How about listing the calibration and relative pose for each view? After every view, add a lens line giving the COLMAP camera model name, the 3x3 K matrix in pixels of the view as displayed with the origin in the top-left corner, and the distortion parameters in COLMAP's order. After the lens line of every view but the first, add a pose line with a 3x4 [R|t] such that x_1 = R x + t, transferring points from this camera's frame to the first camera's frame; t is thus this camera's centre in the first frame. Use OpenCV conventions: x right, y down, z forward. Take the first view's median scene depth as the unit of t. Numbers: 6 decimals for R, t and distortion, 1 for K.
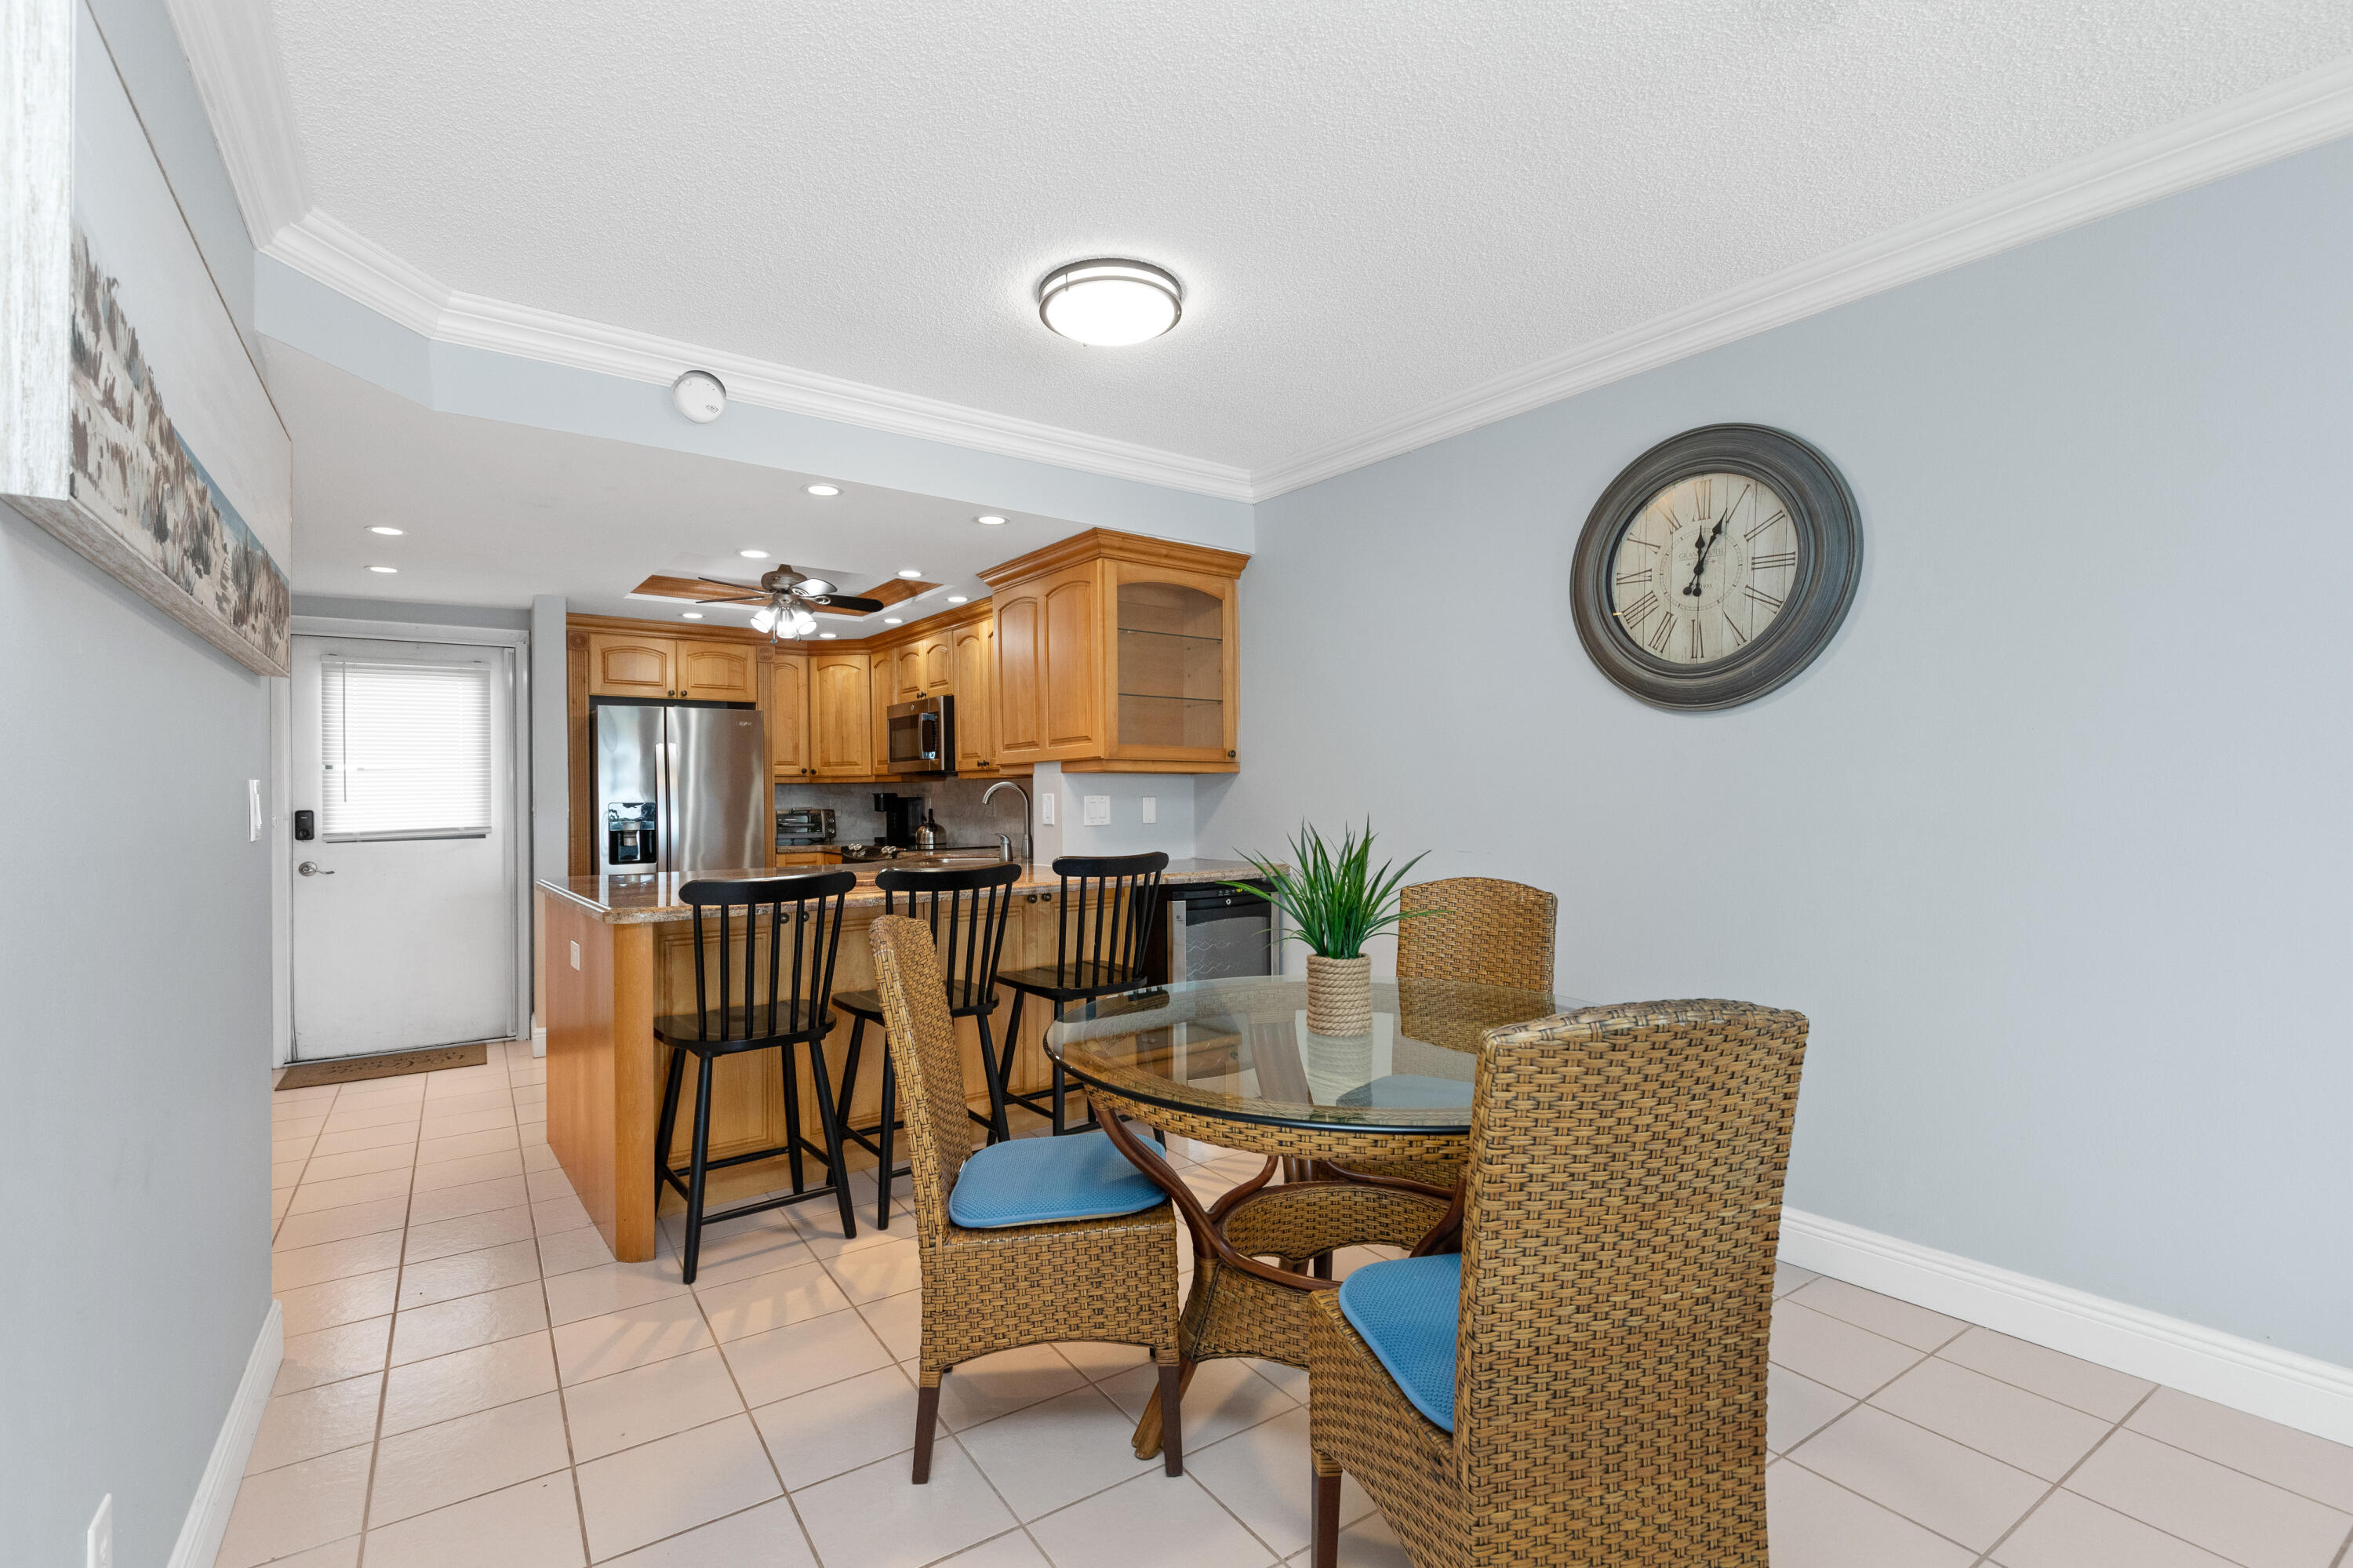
lens RADIAL K [[1073.1, 0, 1163.5], [0, 1073.1, 788.1], [0, 0, 1]] dist [0.007590, -0.001972]
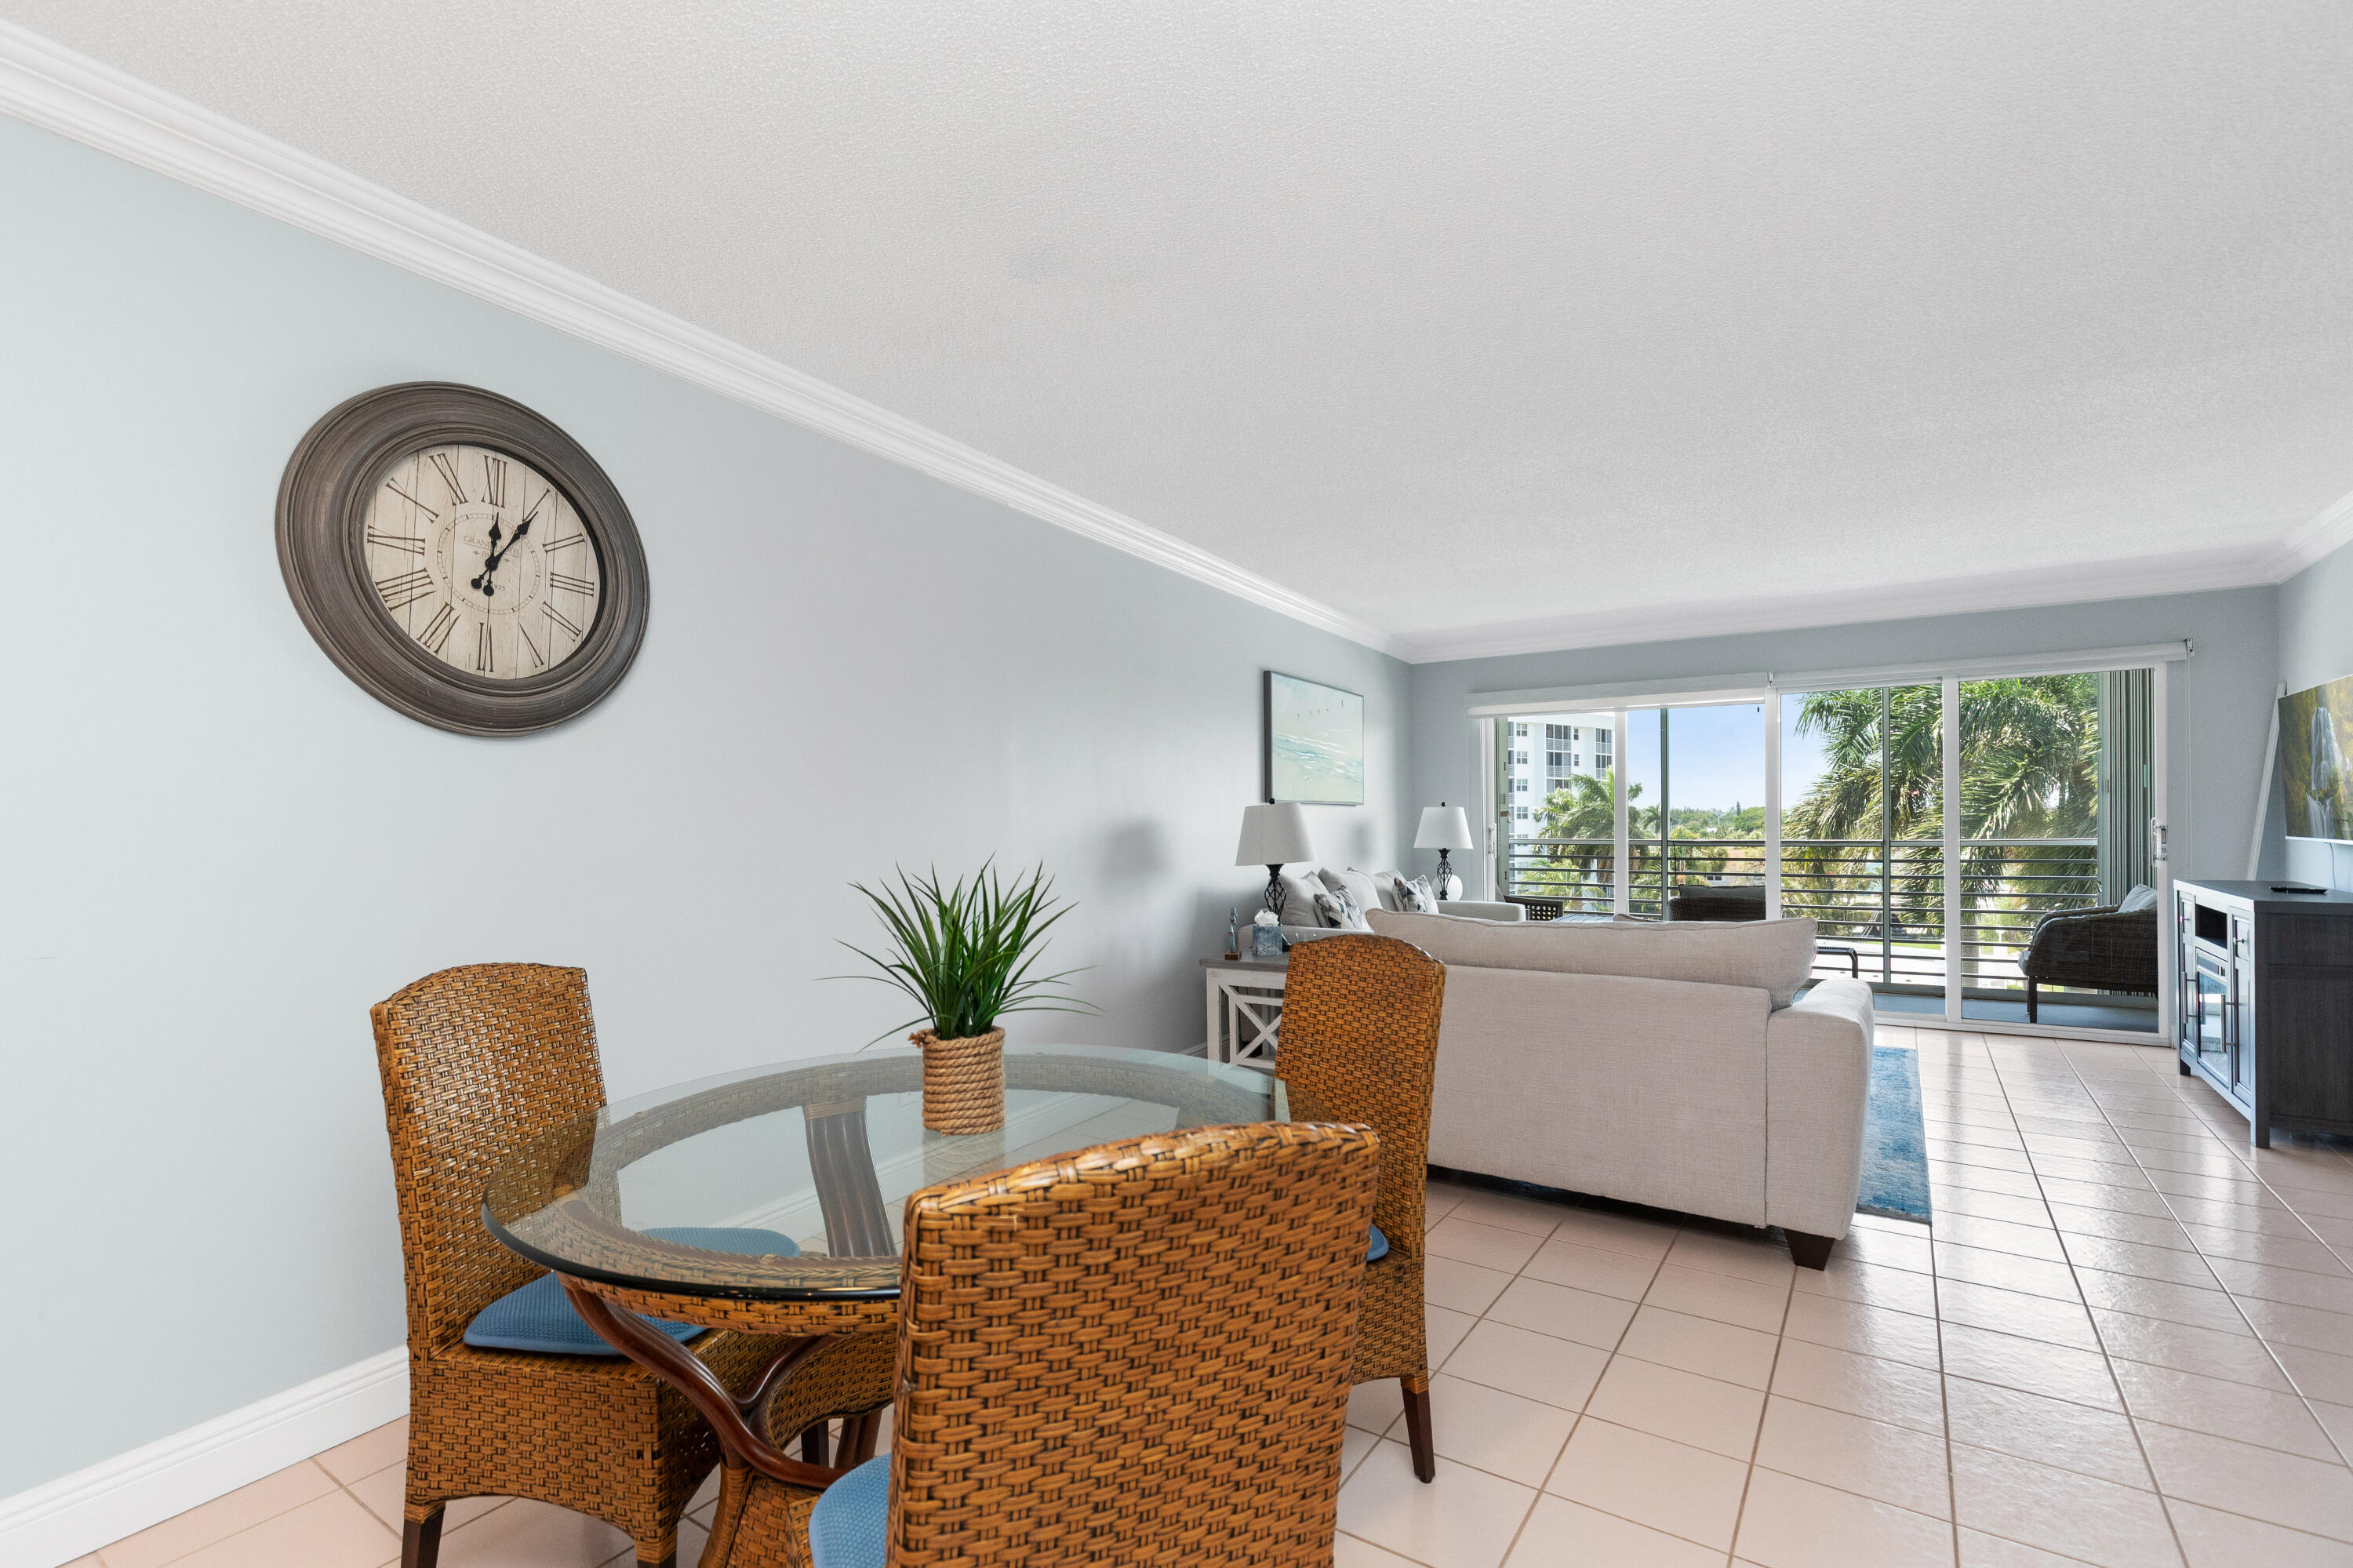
lens RADIAL K [[1073.1, 0, 1142.2], [0, 1073.1, 829.1], [0, 0, 1]] dist [0.007590, -0.001972]
pose [[-0.381049, 0.002632, 0.924551, -0.327670], [0.006067, 0.999982, -0.000346, 0.000039], [-0.924535, 0.005478, -0.381058, 0.639264]]
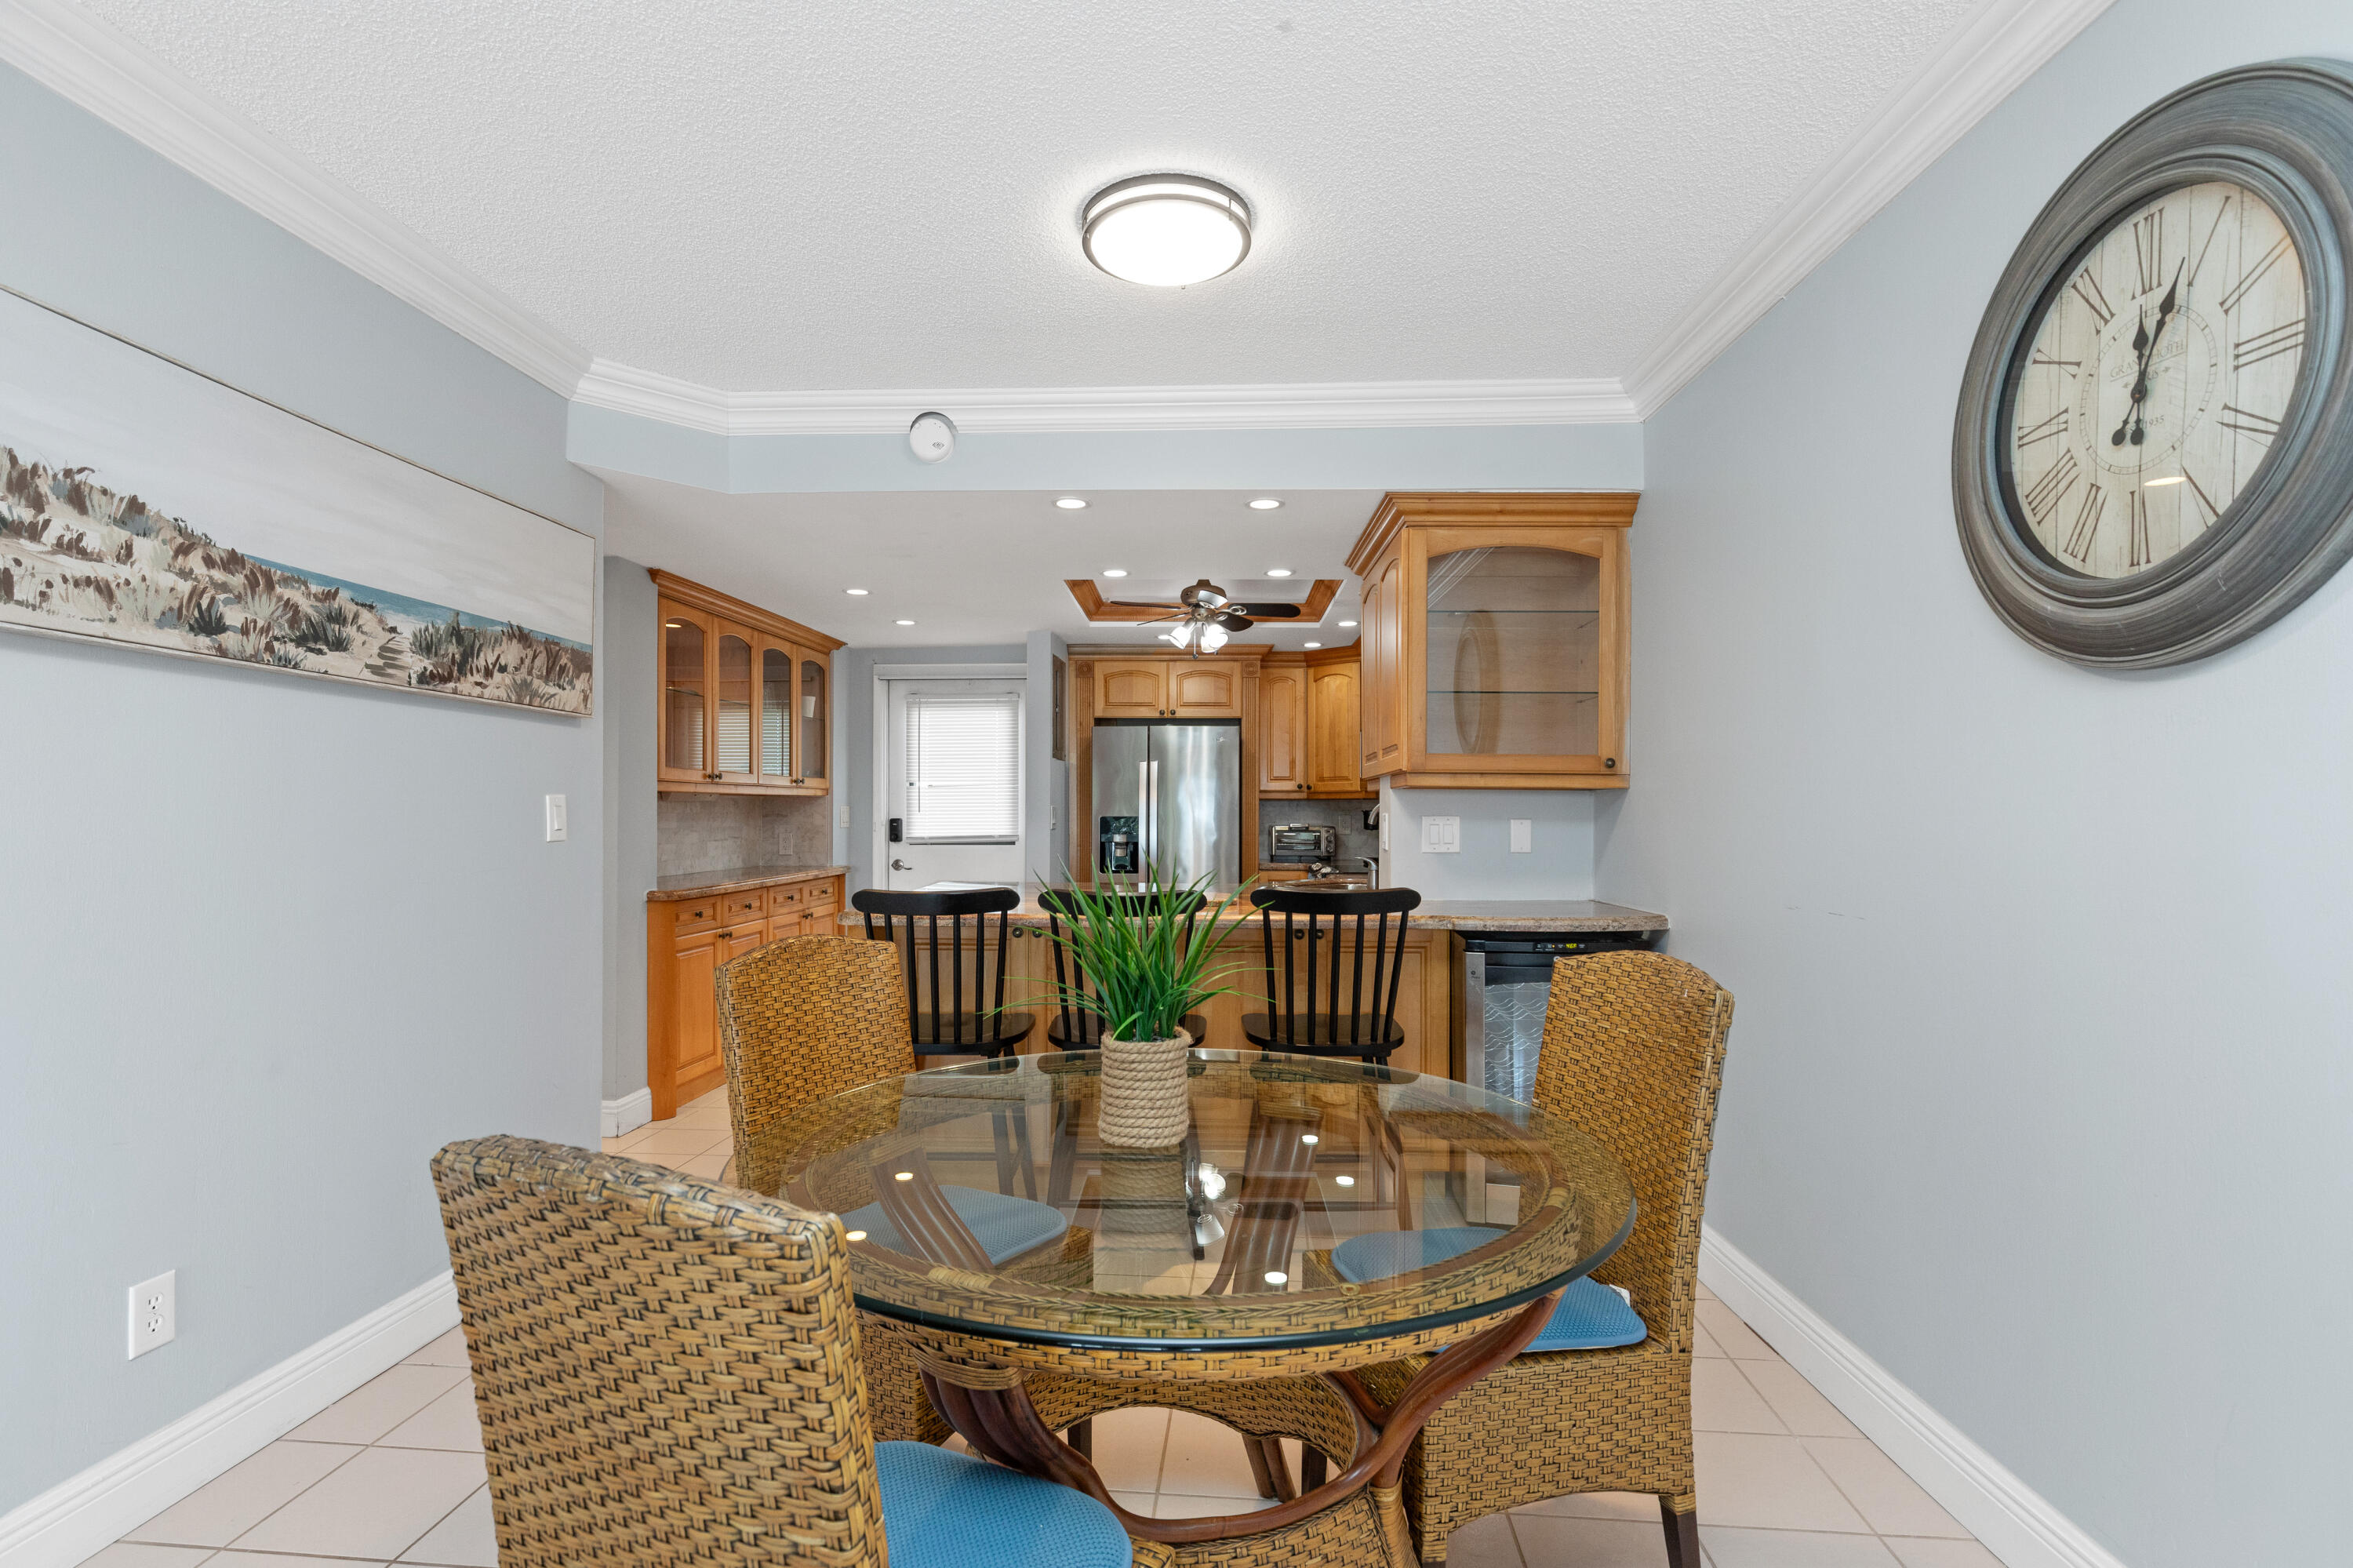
lens RADIAL K [[1117.1, 0, 1151.7], [0, 1117.1, 812.4], [0, 0, 1]] dist [0.000731, -0.002948]
pose [[0.780729, 0.012016, -0.624754, 0.346830], [-0.005905, 0.999912, 0.011852, -0.005412], [0.624841, -0.005564, 0.780732, 0.218642]]
